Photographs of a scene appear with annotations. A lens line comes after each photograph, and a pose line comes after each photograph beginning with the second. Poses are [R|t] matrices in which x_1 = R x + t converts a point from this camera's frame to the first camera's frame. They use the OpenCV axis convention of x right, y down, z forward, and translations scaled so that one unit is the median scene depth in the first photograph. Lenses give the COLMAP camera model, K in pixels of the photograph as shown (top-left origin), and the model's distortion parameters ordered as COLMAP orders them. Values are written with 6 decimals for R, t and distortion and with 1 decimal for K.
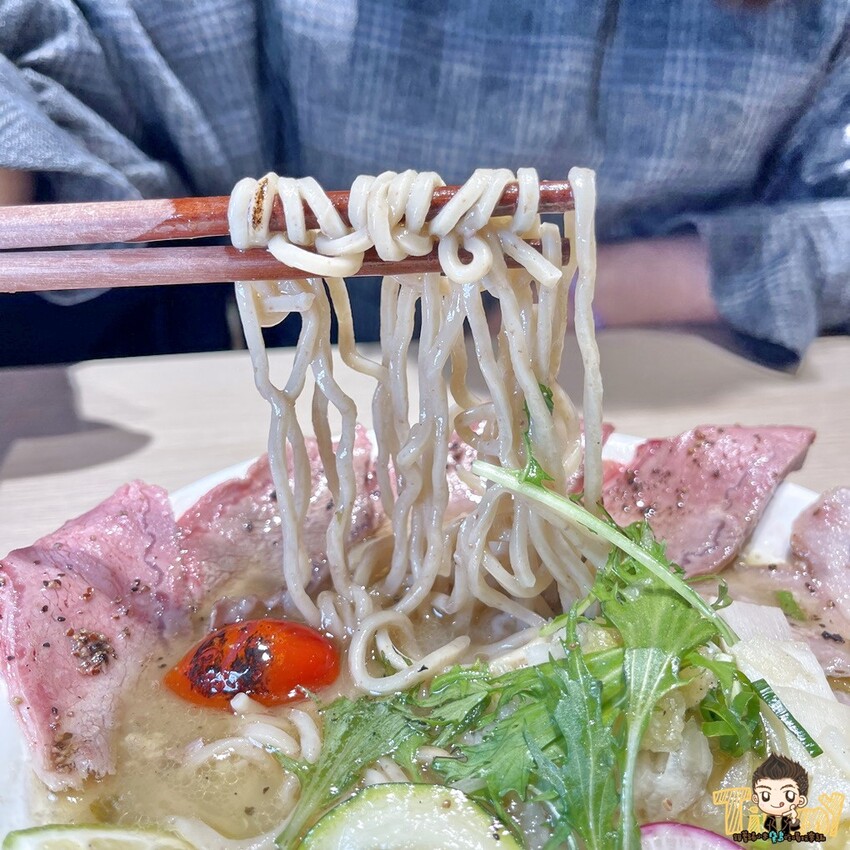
lens RADIAL K [[857.2, 0, 426.5], [0, 857.2, 423.8], [0, 0, 1]] dist [-0.012655, 0.000000]
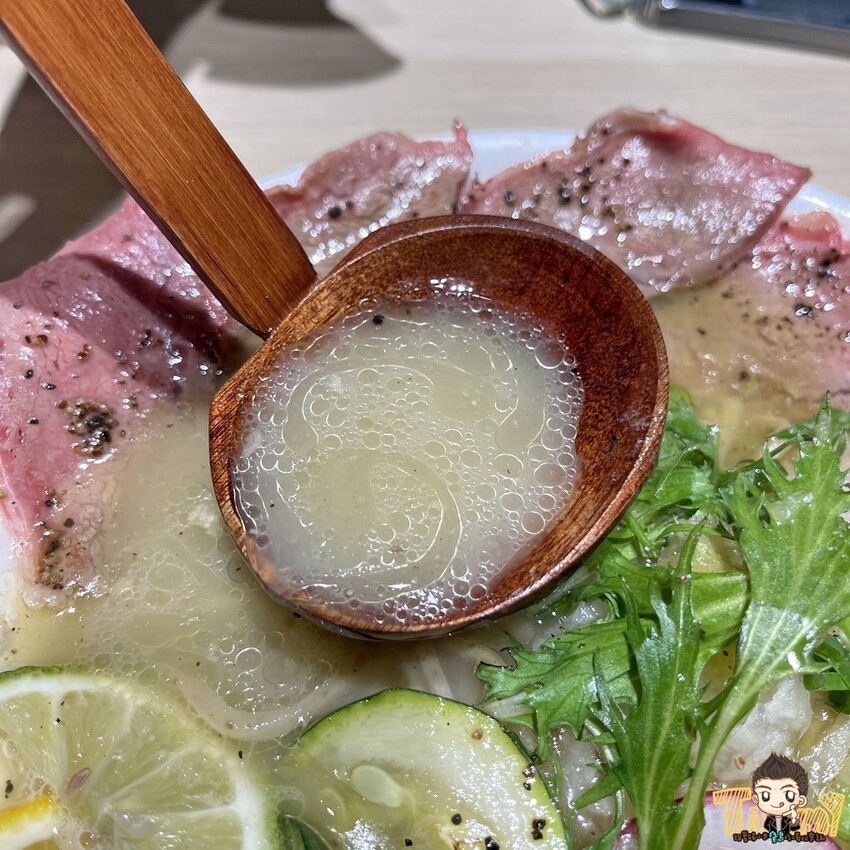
lens RADIAL K [[857.2, 0, 422.3], [0, 857.2, 425.9], [0, 0, 1]] dist [-0.012655, 0.000000]
pose [[0.983452, 0.174308, -0.049384, -0.039221], [-0.122760, 0.841623, 0.525928, -0.204893], [0.133236, -0.511163, 0.849094, 0.347404]]
